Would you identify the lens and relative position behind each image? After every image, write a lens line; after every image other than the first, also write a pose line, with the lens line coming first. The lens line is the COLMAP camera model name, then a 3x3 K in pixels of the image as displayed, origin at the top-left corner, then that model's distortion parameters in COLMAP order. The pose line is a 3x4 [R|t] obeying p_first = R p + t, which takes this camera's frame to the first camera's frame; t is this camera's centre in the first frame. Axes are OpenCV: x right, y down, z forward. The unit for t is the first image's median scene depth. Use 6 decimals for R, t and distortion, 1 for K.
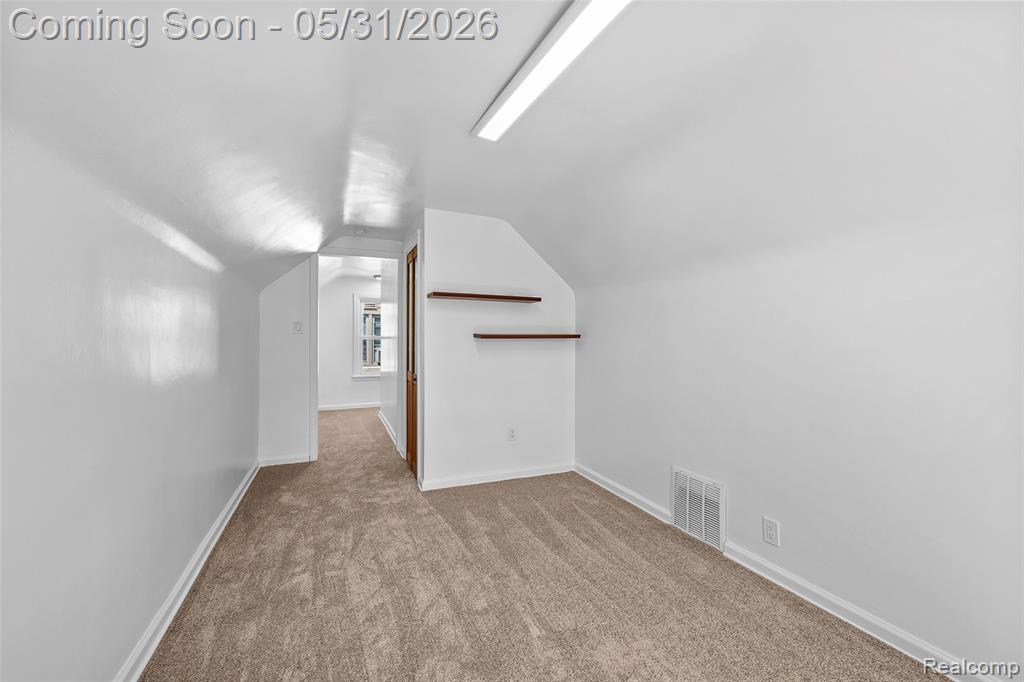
lens RADIAL K [[408.0, 0, 513.2], [0, 408.0, 340.5], [0, 0, 1]] dist [0.000066, -0.001034]
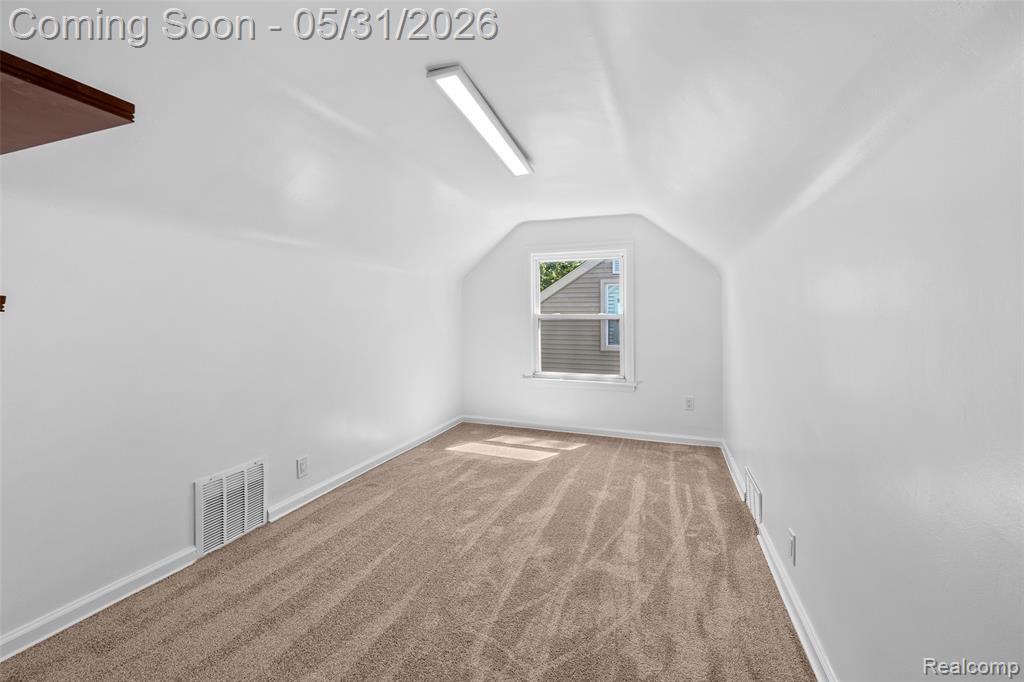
lens RADIAL K [[408.0, 0, 516.7], [0, 408.0, 310.2], [0, 0, 1]] dist [0.000066, -0.001034]
pose [[-0.726218, 0.008267, 0.687415, -0.627655], [0.002520, 0.999953, -0.009363, -0.003680], [-0.687460, -0.005068, -0.726204, 1.262498]]
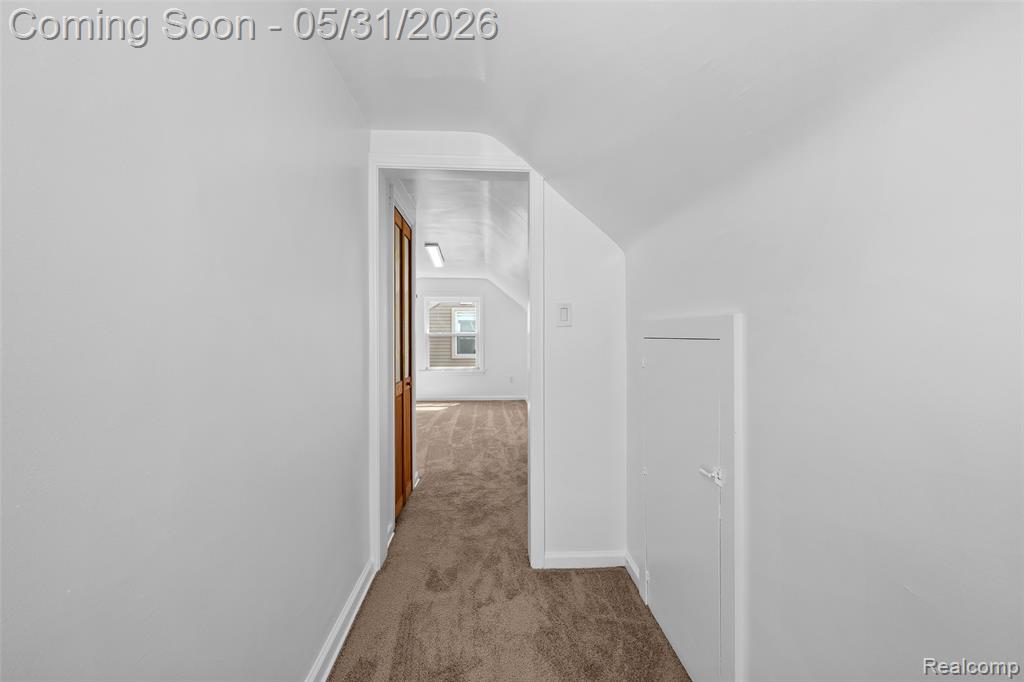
lens RADIAL K [[408.0, 0, 511.2], [0, 408.0, 336.3], [0, 0, 1]] dist [0.000066, -0.001034]
pose [[-0.938586, -0.001486, 0.345043, -1.086906], [0.003251, 0.999908, 0.013150, -0.015682], [-0.345031, 0.013464, -0.938495, 2.545593]]
